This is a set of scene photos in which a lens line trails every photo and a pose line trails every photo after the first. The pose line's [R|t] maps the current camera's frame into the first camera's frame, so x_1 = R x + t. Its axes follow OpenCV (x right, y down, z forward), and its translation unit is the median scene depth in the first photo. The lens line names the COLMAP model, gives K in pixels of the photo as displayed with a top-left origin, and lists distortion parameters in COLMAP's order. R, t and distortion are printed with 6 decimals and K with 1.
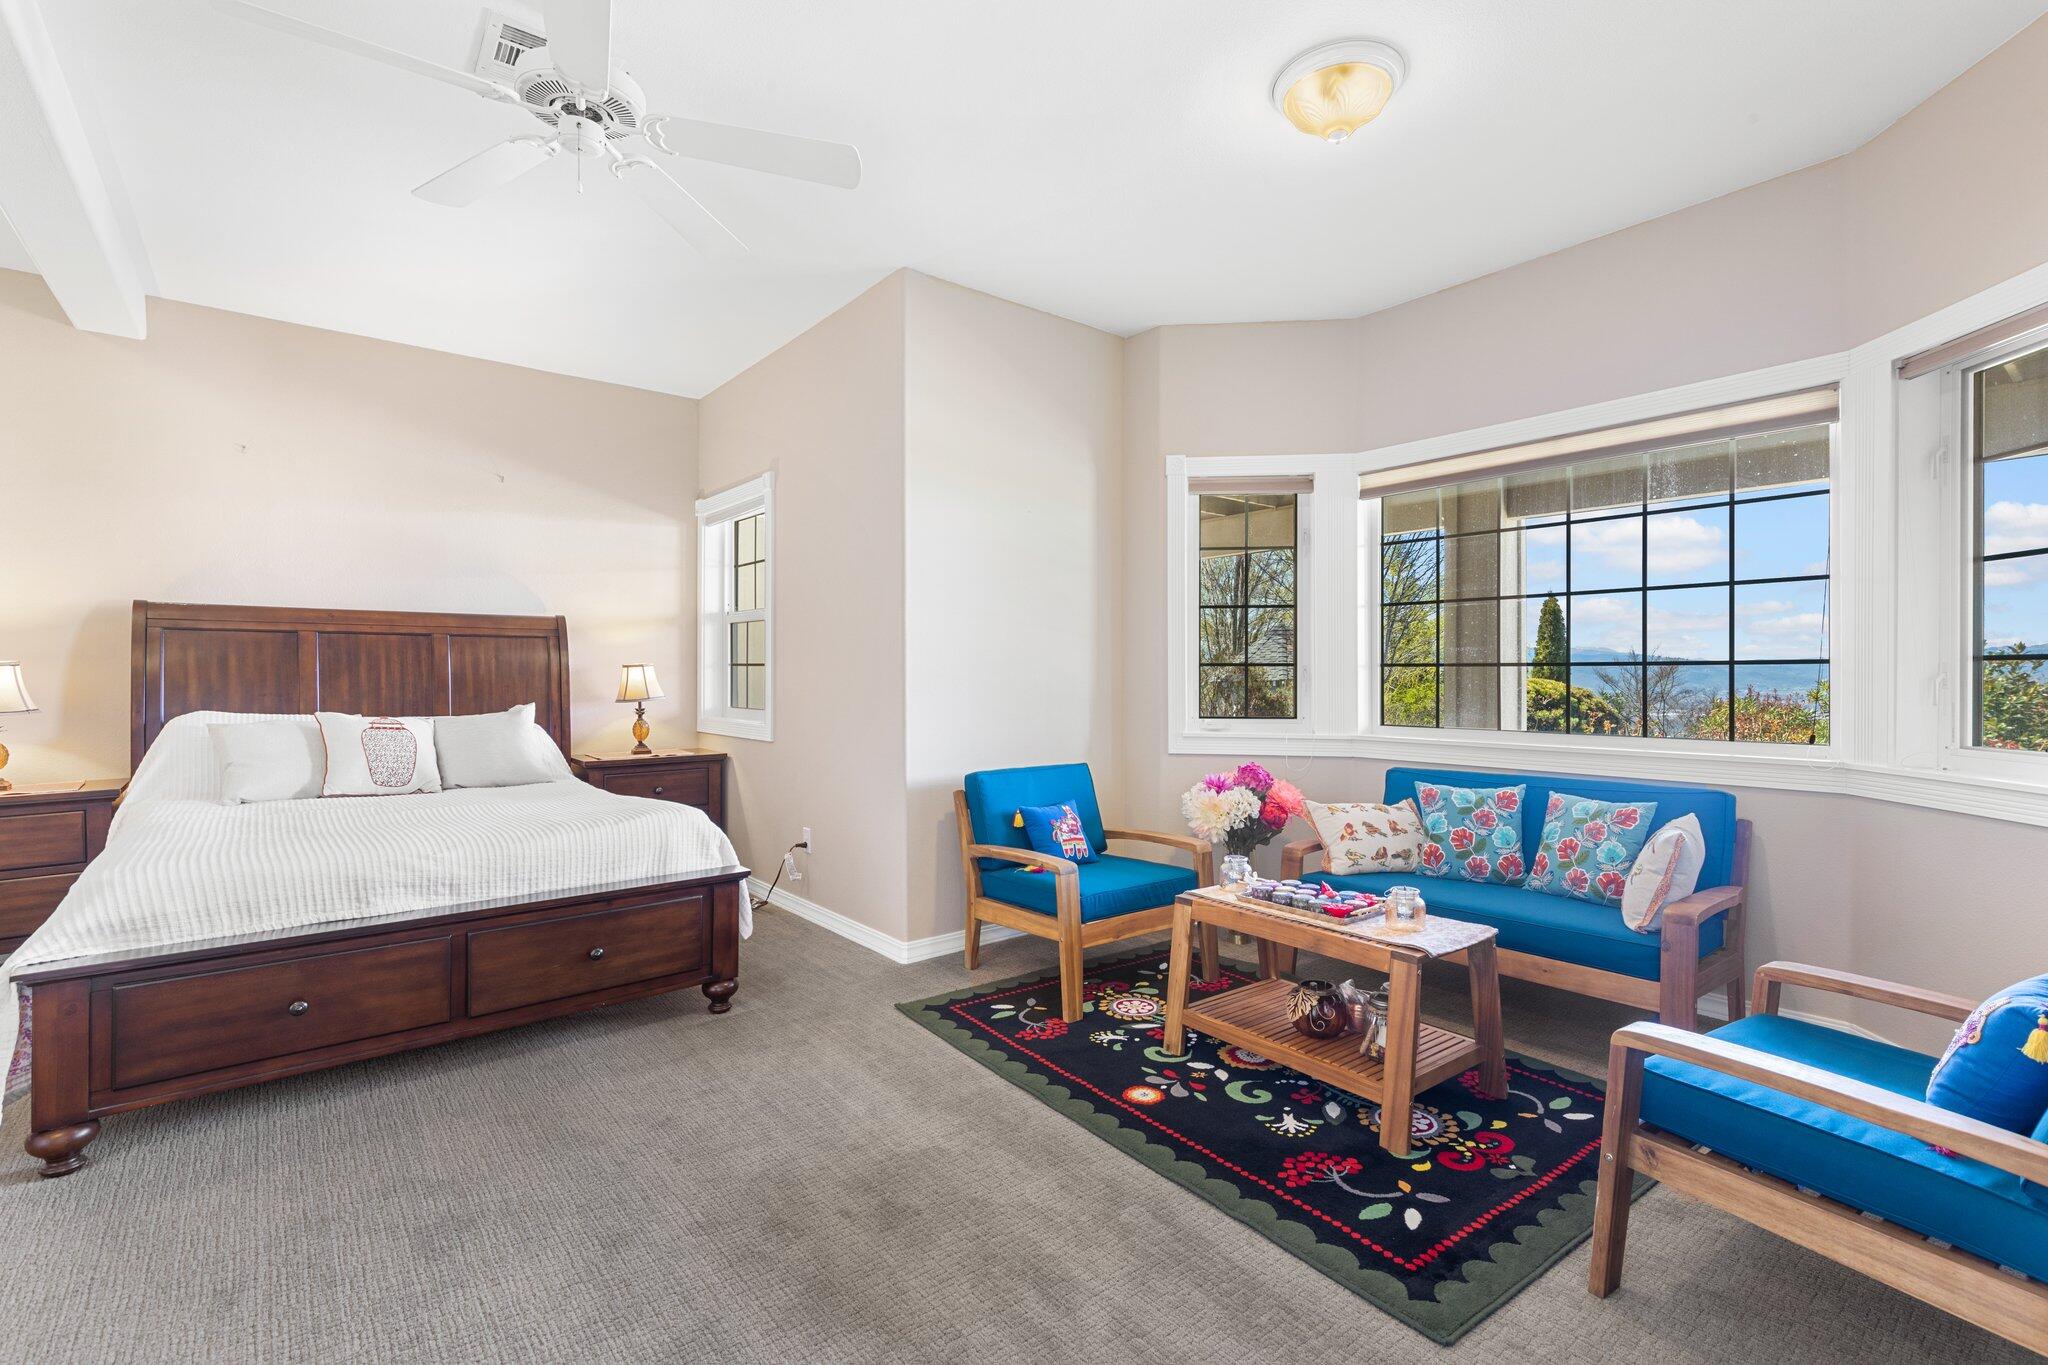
lens RADIAL K [[916.4, 0, 1039.4], [0, 916.4, 684.0], [0, 0, 1]] dist [0.008885, -0.001339]
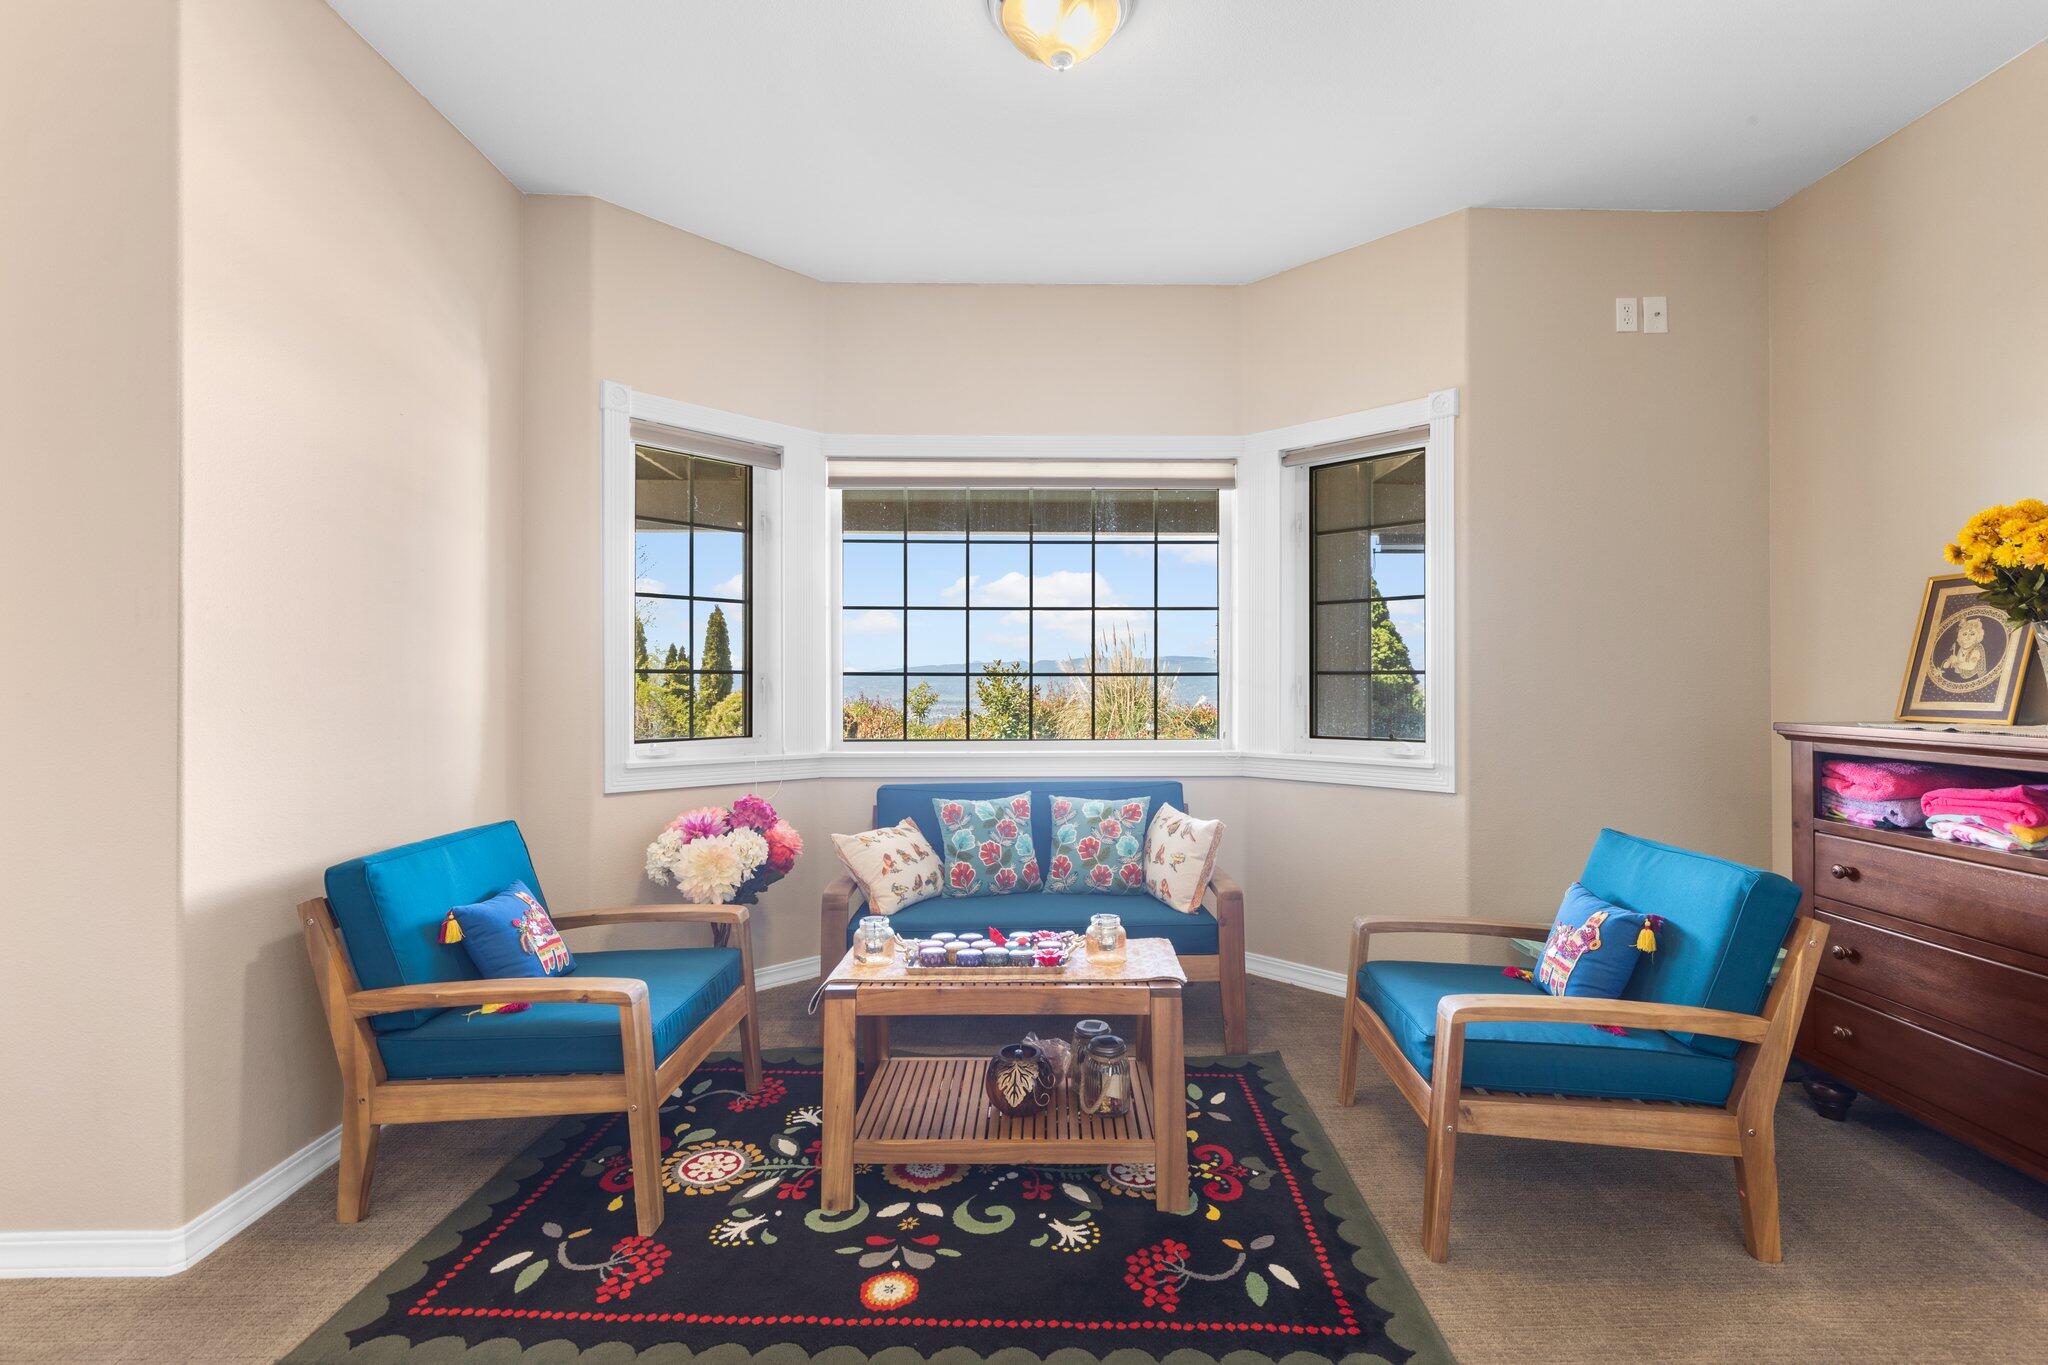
lens RADIAL K [[916.4, 0, 1039.4], [0, 916.4, 684.0], [0, 0, 1]] dist [0.008885, -0.001339]
pose [[0.620760, -0.001361, 0.783999, -0.297521], [0.007860, 0.999959, -0.004487, -0.006434], [-0.783961, 0.008947, 0.620745, 0.389492]]
